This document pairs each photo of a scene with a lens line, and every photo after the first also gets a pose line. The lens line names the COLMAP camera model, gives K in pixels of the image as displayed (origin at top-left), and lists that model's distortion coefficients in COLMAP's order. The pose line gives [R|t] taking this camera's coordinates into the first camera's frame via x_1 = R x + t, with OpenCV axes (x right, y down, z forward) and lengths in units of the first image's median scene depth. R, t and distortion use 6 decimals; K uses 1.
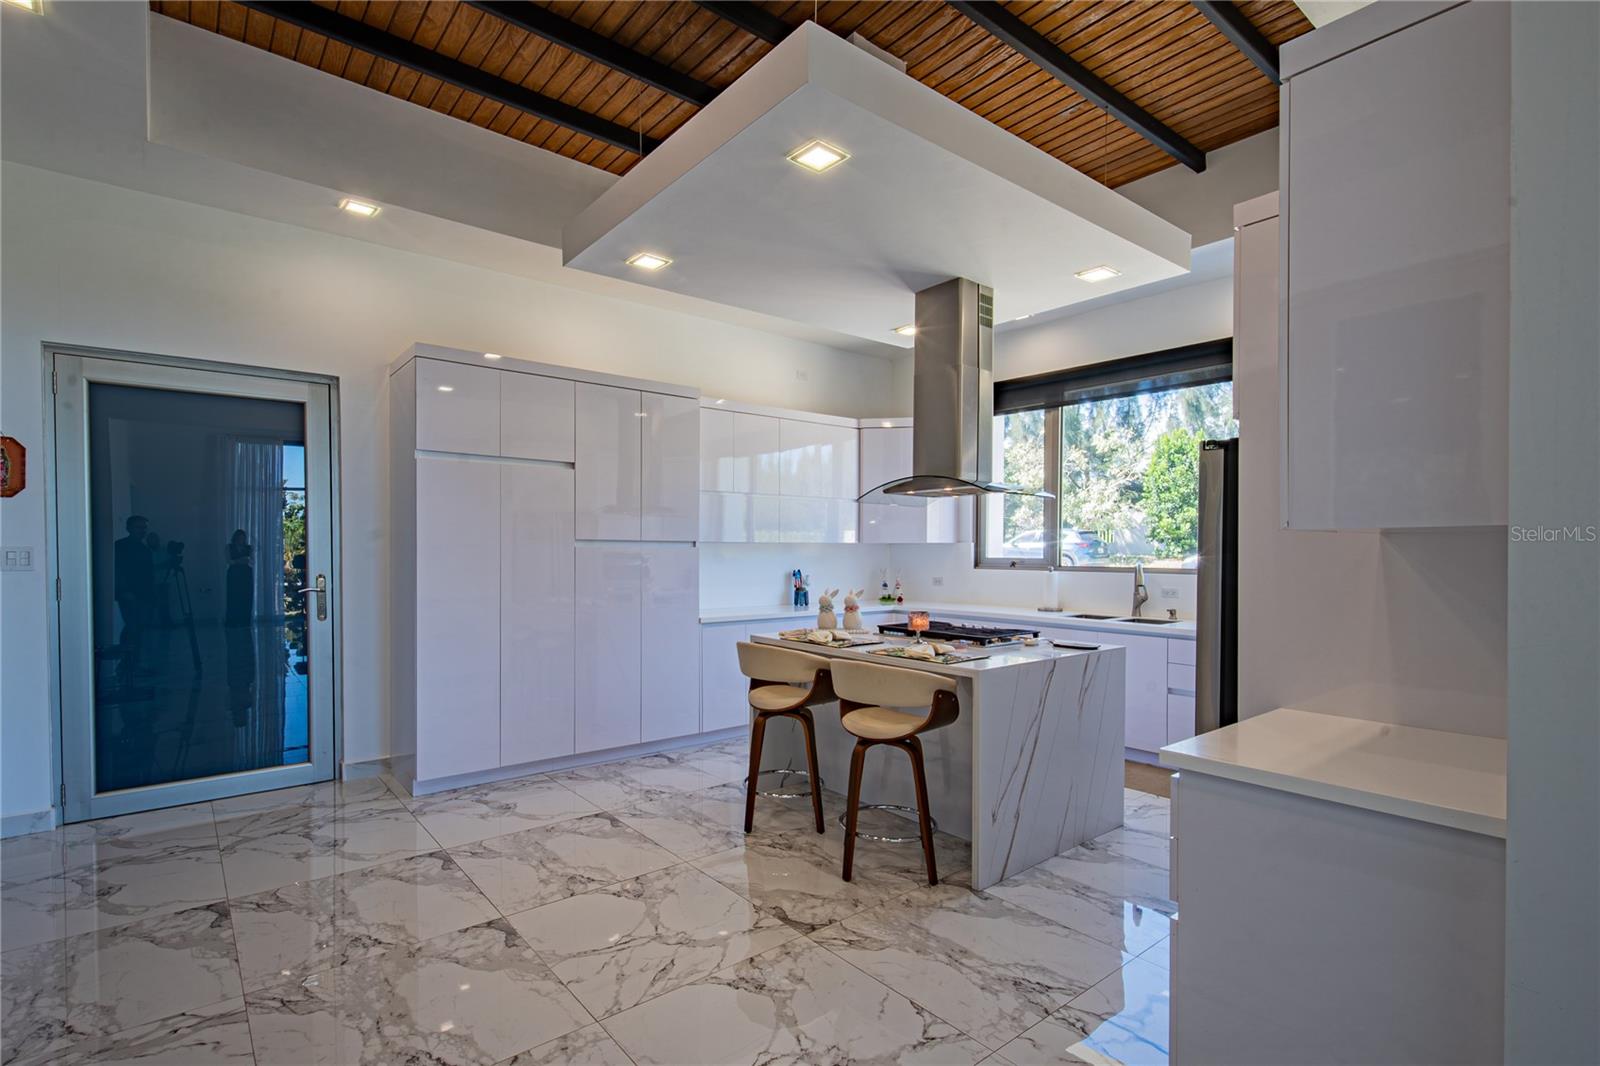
lens RADIAL K [[754.2, 0, 761.7], [0, 754.2, 556.4], [0, 0, 1]] dist [0.015973, -0.000547]
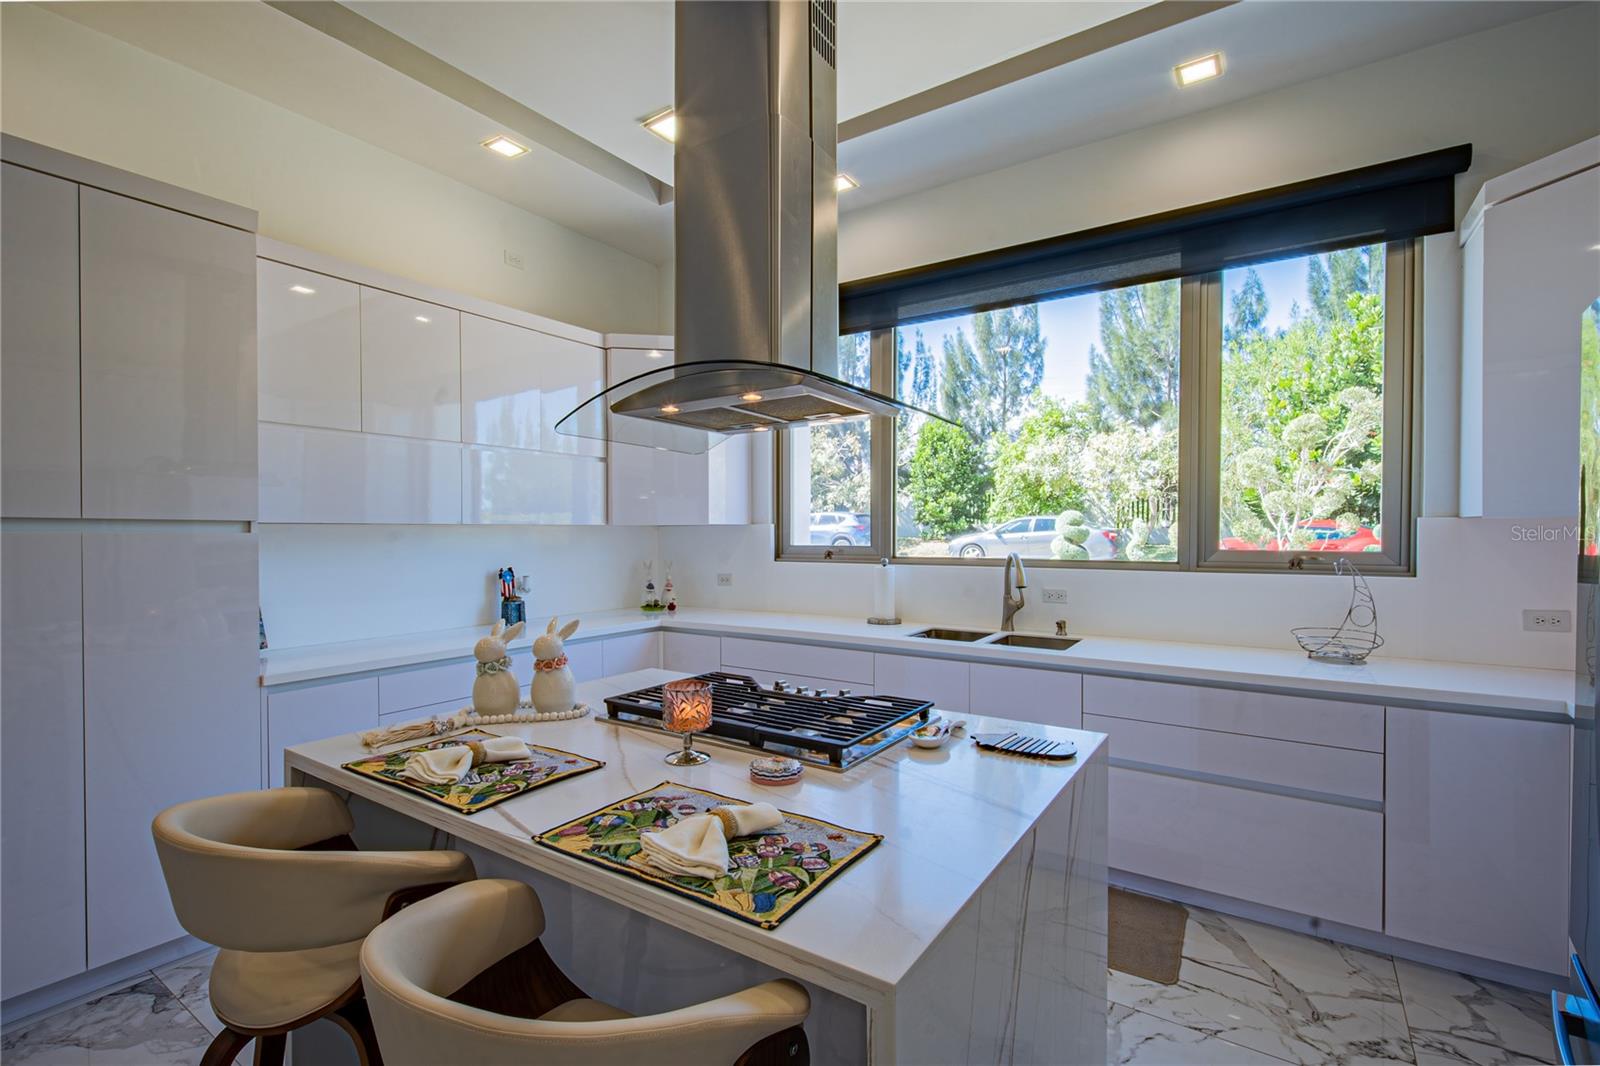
lens RADIAL K [[730.9, 0, 767.5], [0, 730.9, 541.6], [0, 0, 1]] dist [0.007787, -0.000609]
pose [[0.957296, -0.008774, 0.288978, 0.123559], [0.007950, 0.999960, 0.004024, -0.007454], [-0.289002, -0.001554, 0.957327, 0.553658]]
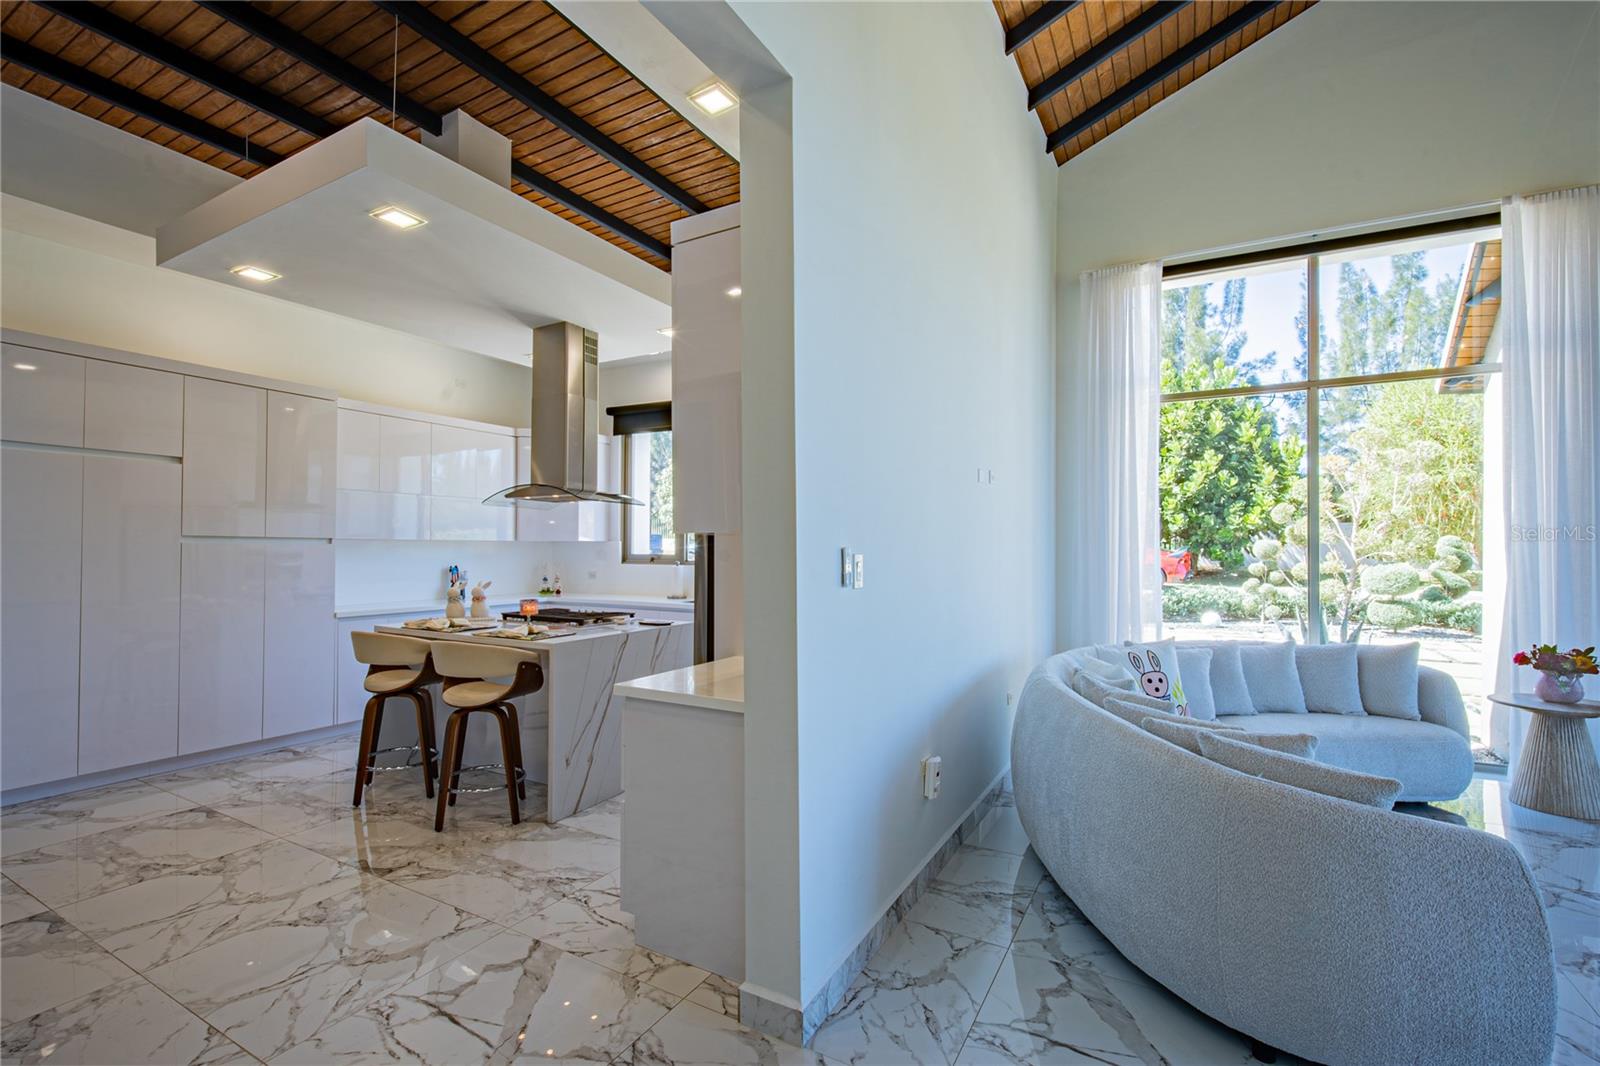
lens RADIAL K [[723.6, 0, 763.0], [0, 723.6, 538.4], [0, 0, 1]] dist [0.011407, -0.006706]
pose [[0.932003, 0.006410, 0.362393, 0.128207], [0.001579, 0.999762, -0.021745, 0.003080], [-0.362446, 0.020838, 0.931772, -0.171769]]
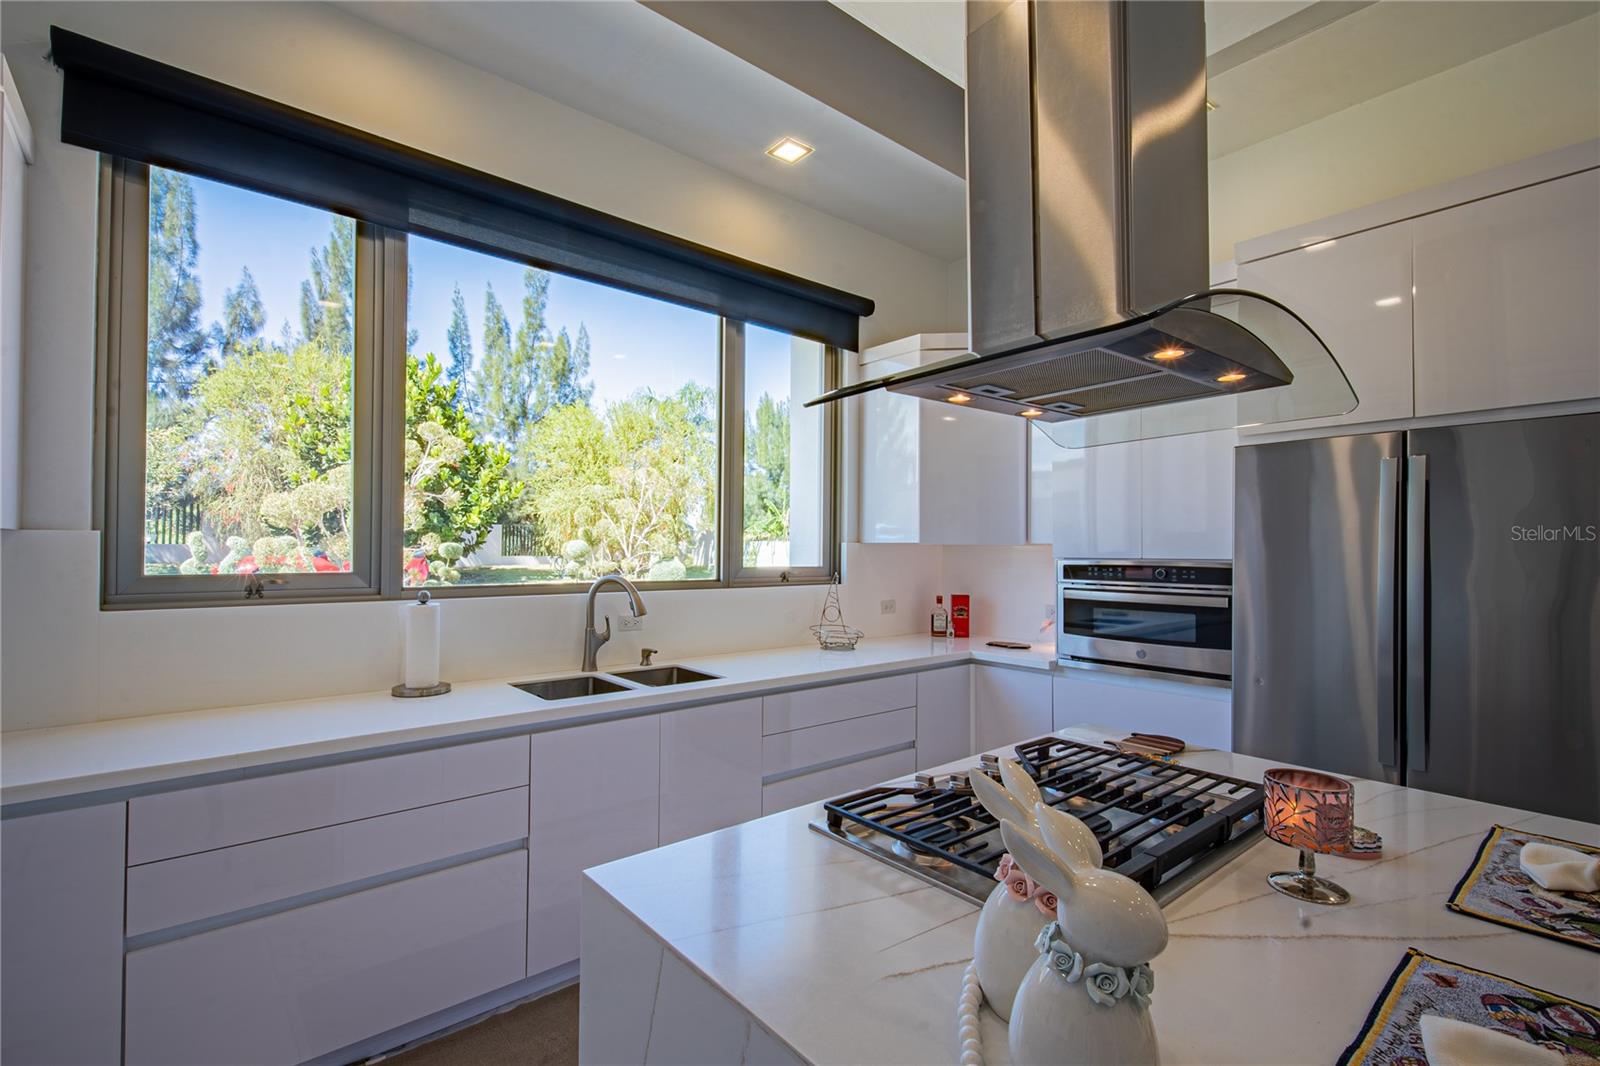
lens RADIAL K [[724.4, 0, 776.8], [0, 724.4, 542.2], [0, 0, 1]] dist [0.012293, -0.007959]
pose [[-0.020430, 0.007865, 0.999760, -0.062238], [0.005334, 0.999956, -0.007758, -0.014772], [-0.999777, 0.005174, -0.020471, 1.123100]]
